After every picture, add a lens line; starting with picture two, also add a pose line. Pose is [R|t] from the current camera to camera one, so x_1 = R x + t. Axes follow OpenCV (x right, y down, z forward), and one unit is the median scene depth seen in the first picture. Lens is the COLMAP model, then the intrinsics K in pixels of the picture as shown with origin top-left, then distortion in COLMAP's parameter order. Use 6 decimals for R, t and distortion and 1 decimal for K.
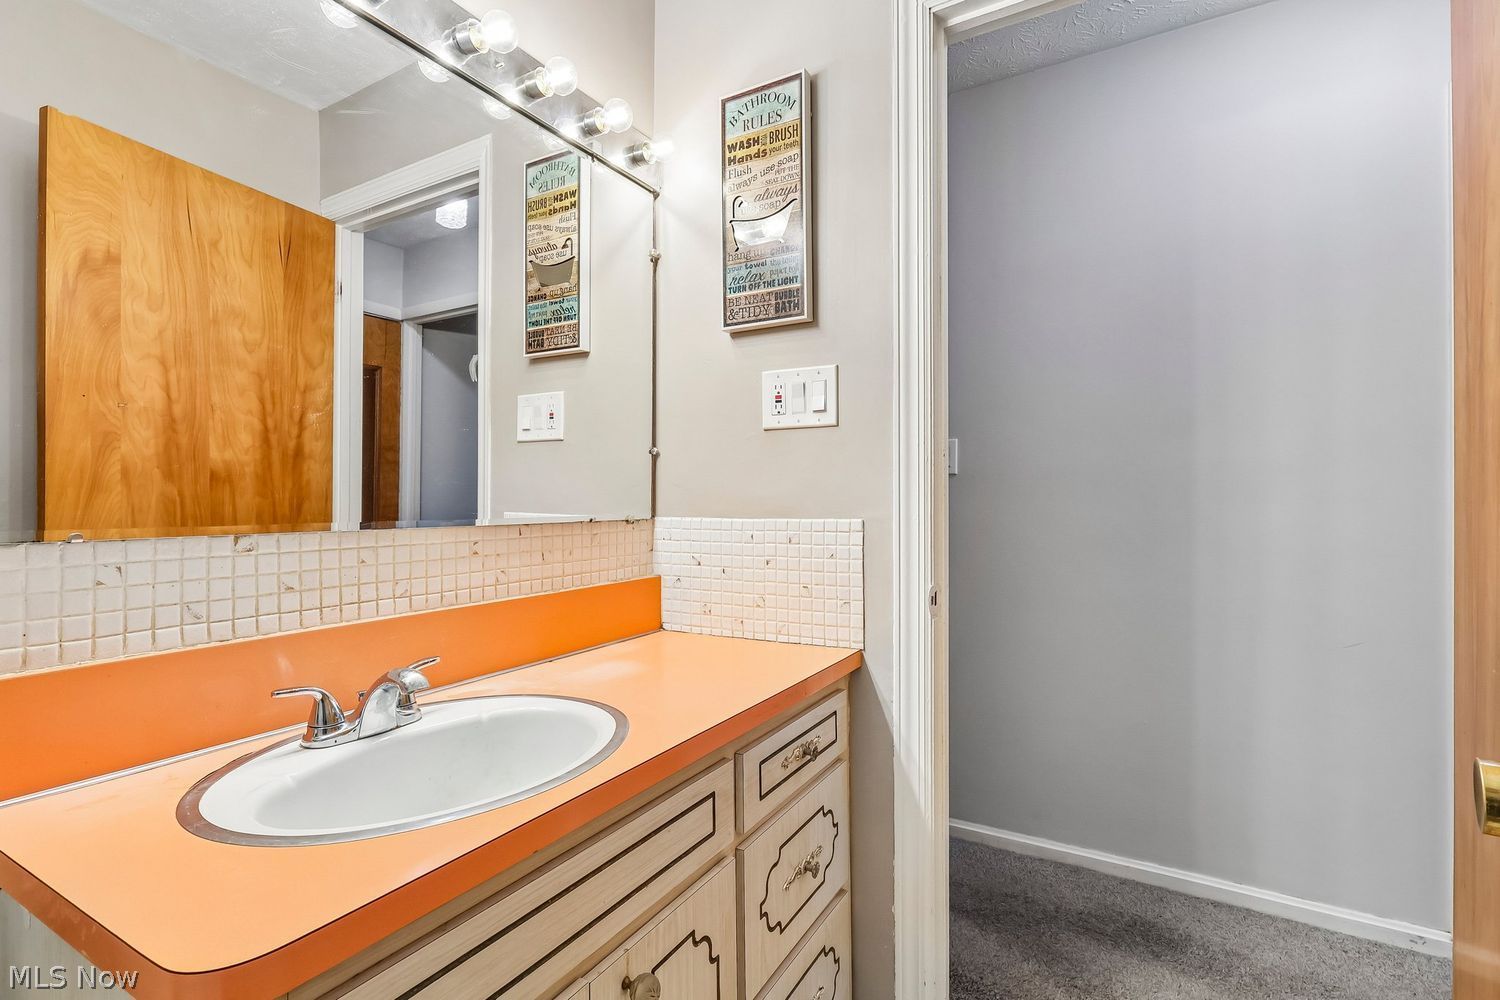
lens RADIAL K [[700.2, 0, 743.8], [0, 700.2, 499.2], [0, 0, 1]] dist [-0.006755, 0.001034]
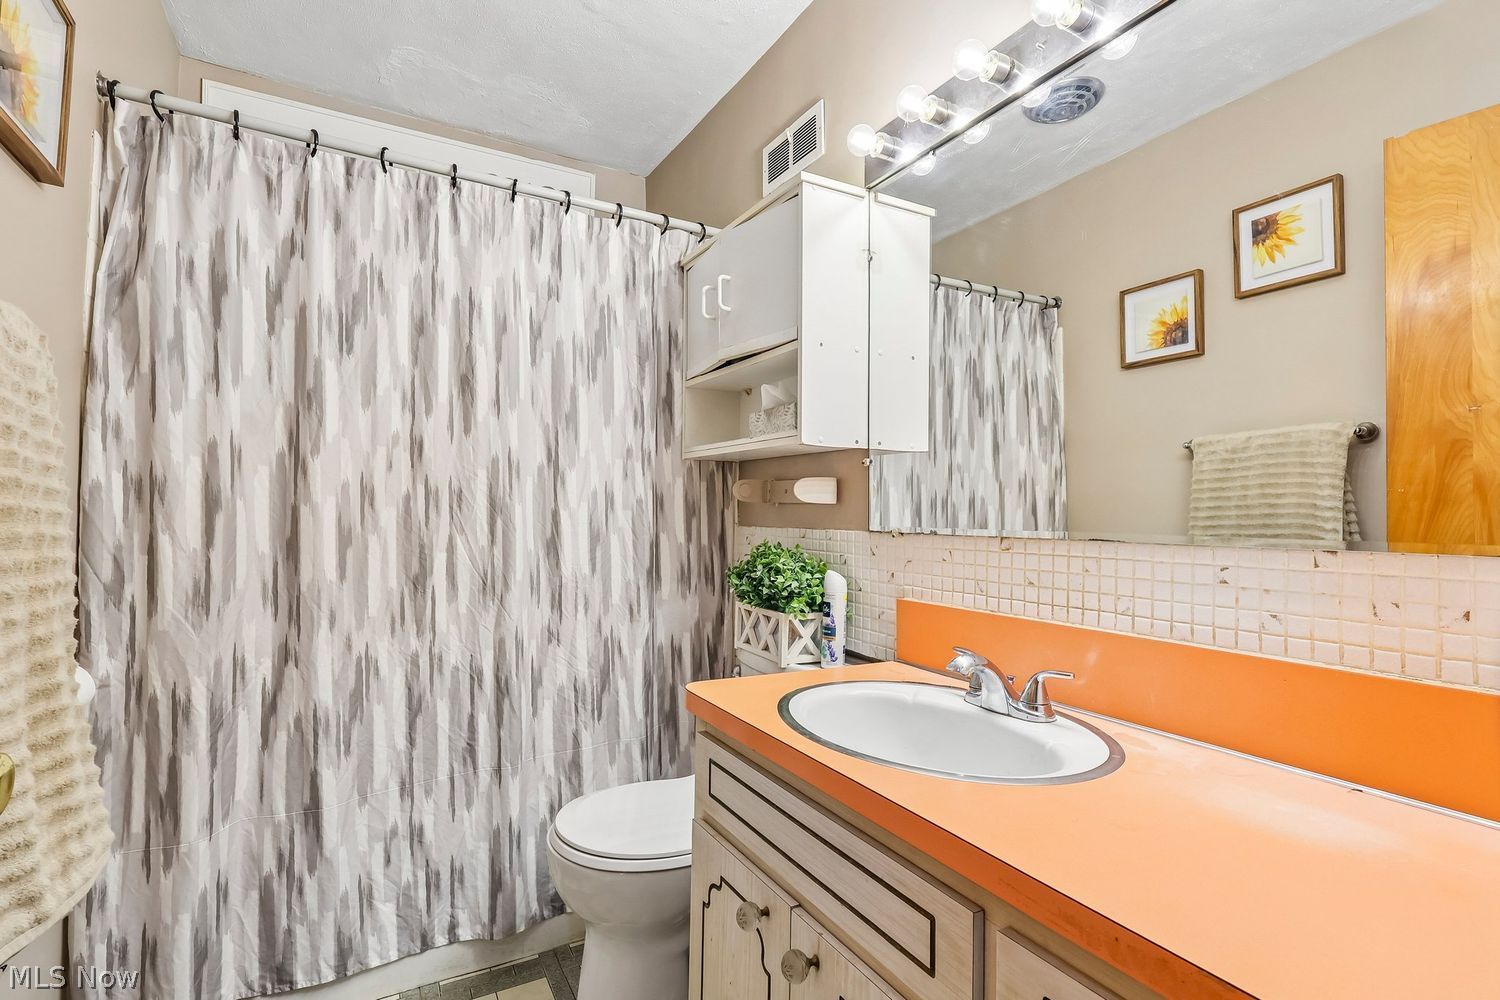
lens RADIAL K [[700.2, 0, 743.8], [0, 700.2, 499.2], [0, 0, 1]] dist [-0.006755, 0.001034]
pose [[-0.515124, -0.017467, -0.856938, 0.553657], [-0.001730, 0.999811, -0.019339, 0.003003], [0.857114, -0.008480, -0.515057, 0.981565]]
